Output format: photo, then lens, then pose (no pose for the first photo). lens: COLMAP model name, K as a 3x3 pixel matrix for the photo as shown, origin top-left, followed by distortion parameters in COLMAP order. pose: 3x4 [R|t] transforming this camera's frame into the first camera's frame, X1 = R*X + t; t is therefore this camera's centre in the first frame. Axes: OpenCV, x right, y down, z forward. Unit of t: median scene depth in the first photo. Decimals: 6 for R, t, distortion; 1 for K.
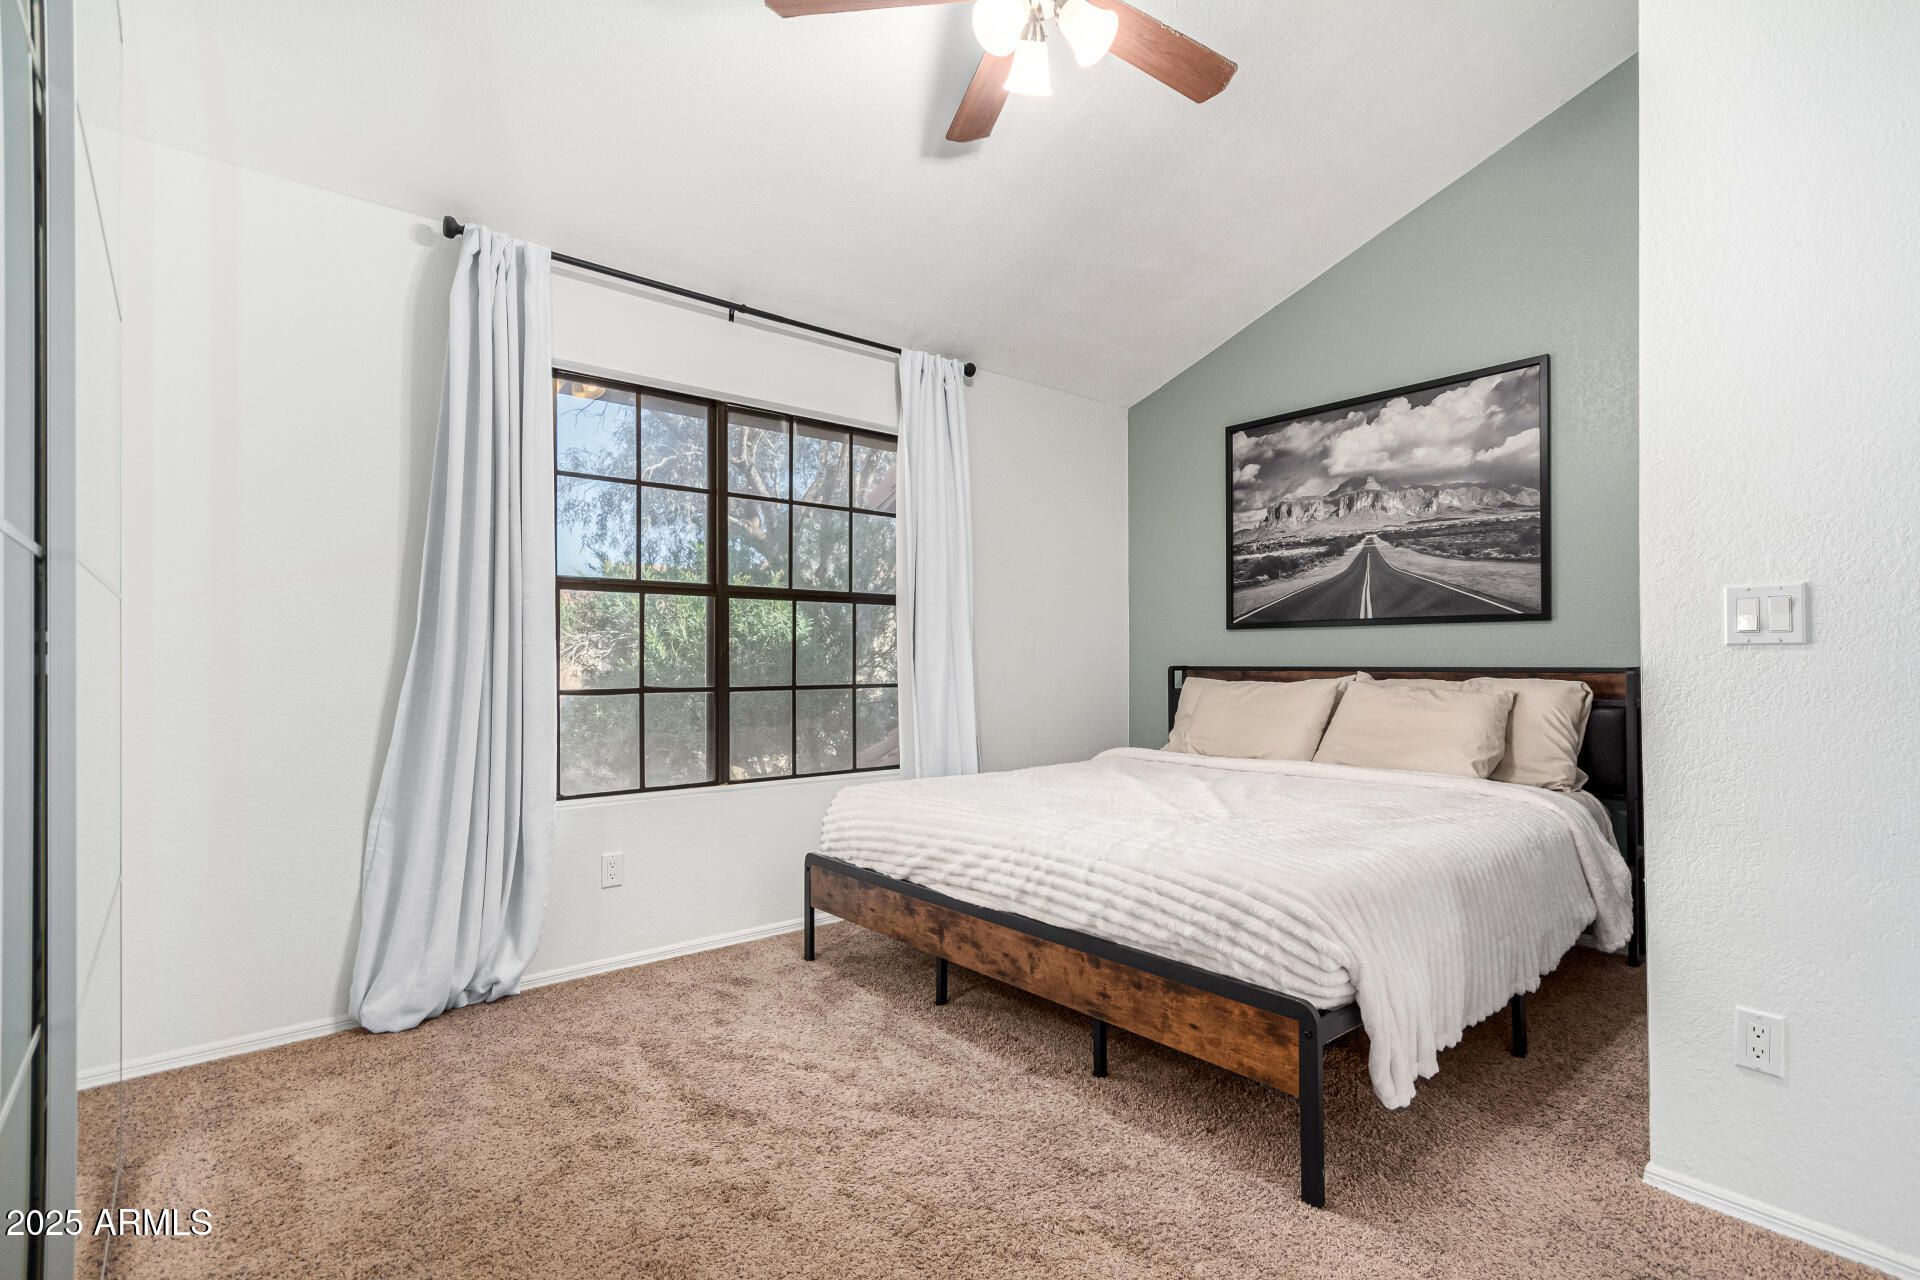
lens RADIAL K [[889.3, 0, 976.1], [0, 889.3, 646.0], [0, 0, 1]] dist [0.004895, 0.000663]
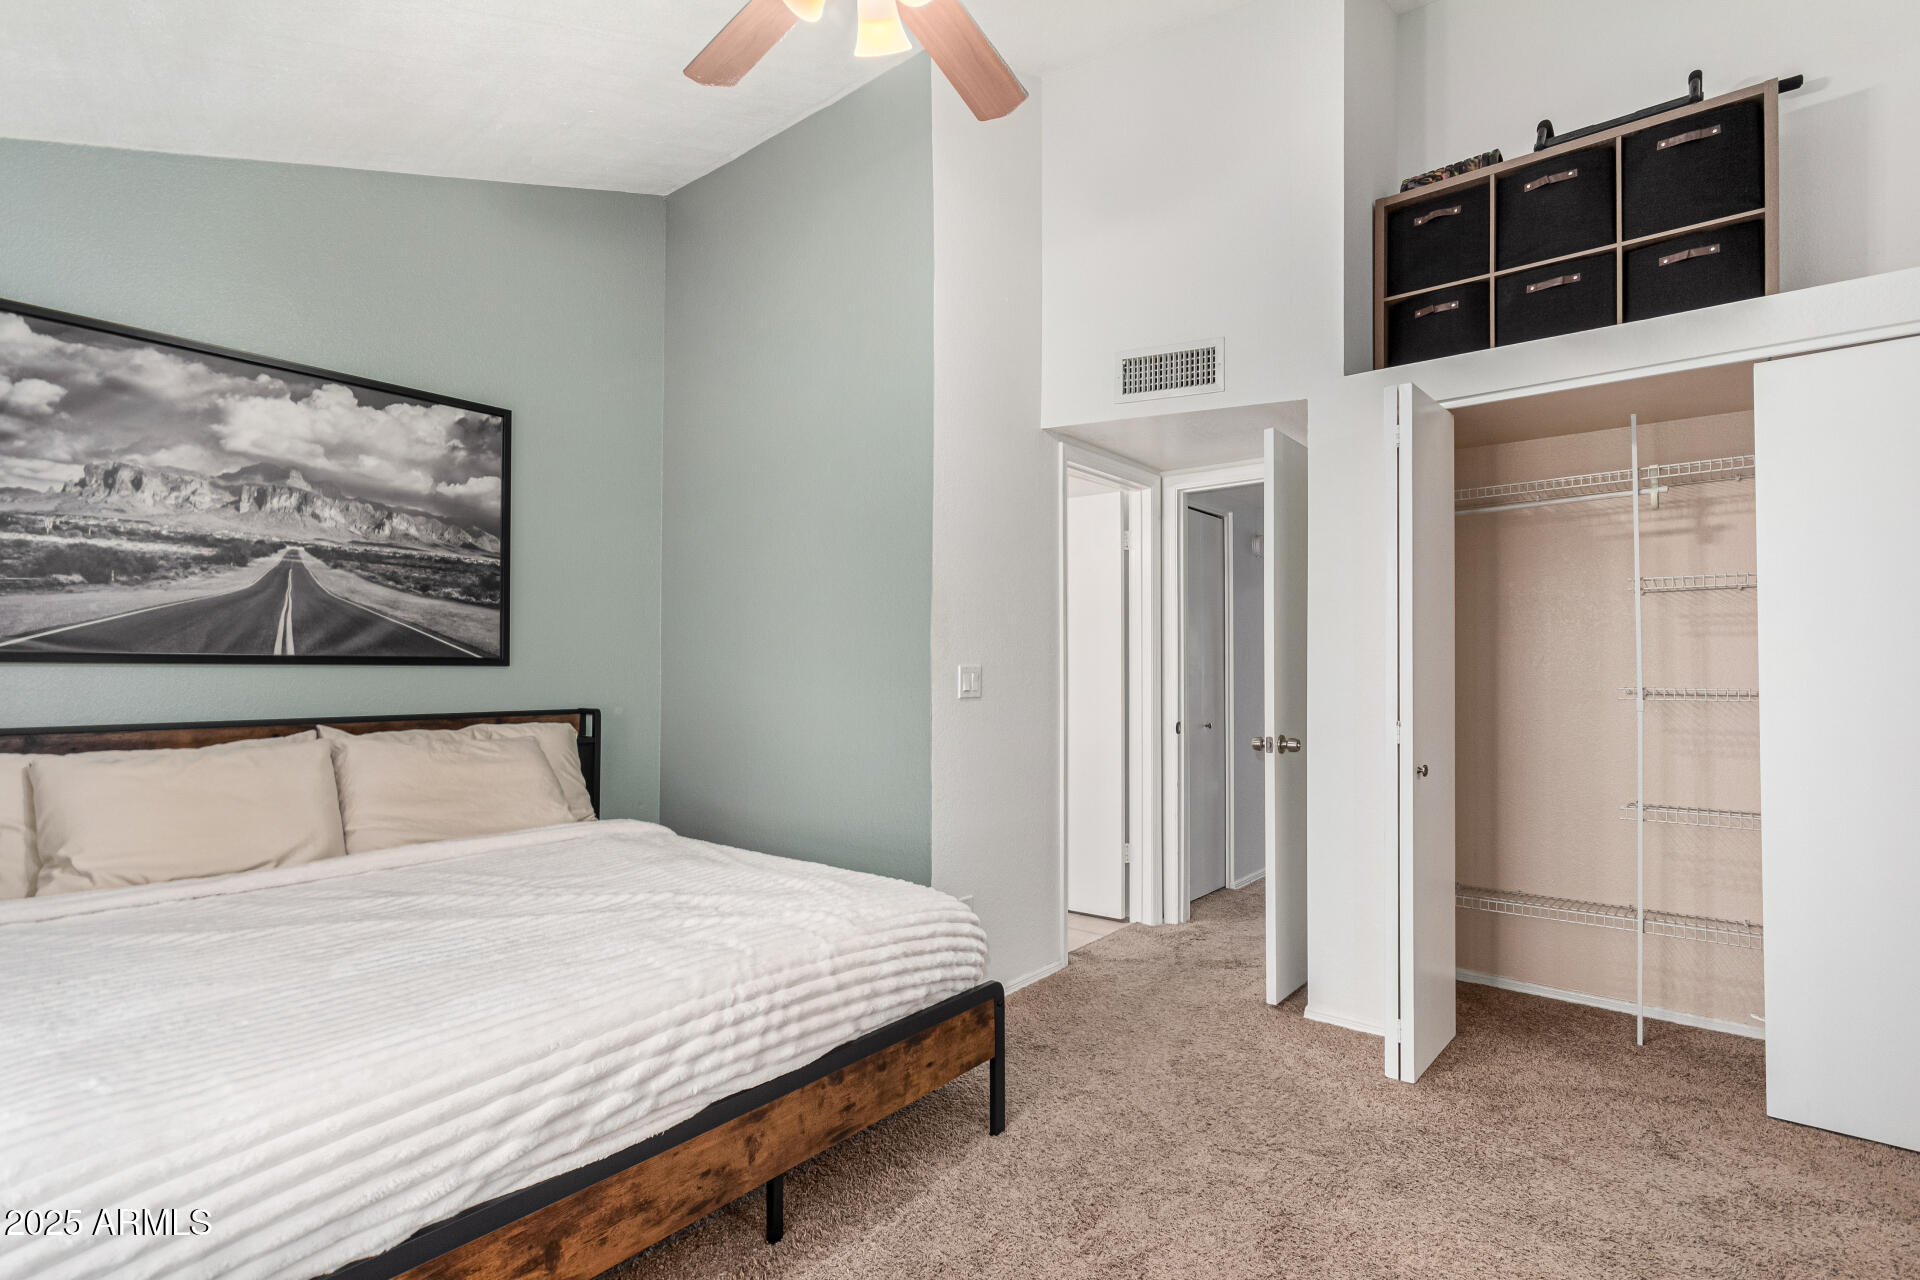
lens RADIAL K [[889.3, 0, 969.4], [0, 889.3, 649.2], [0, 0, 1]] dist [0.004895, 0.000663]
pose [[-0.153903, 0.029744, 0.987638, -0.430617], [-0.011725, 0.999421, -0.031925, -0.019855], [-0.988016, -0.016493, -0.153465, 0.580288]]
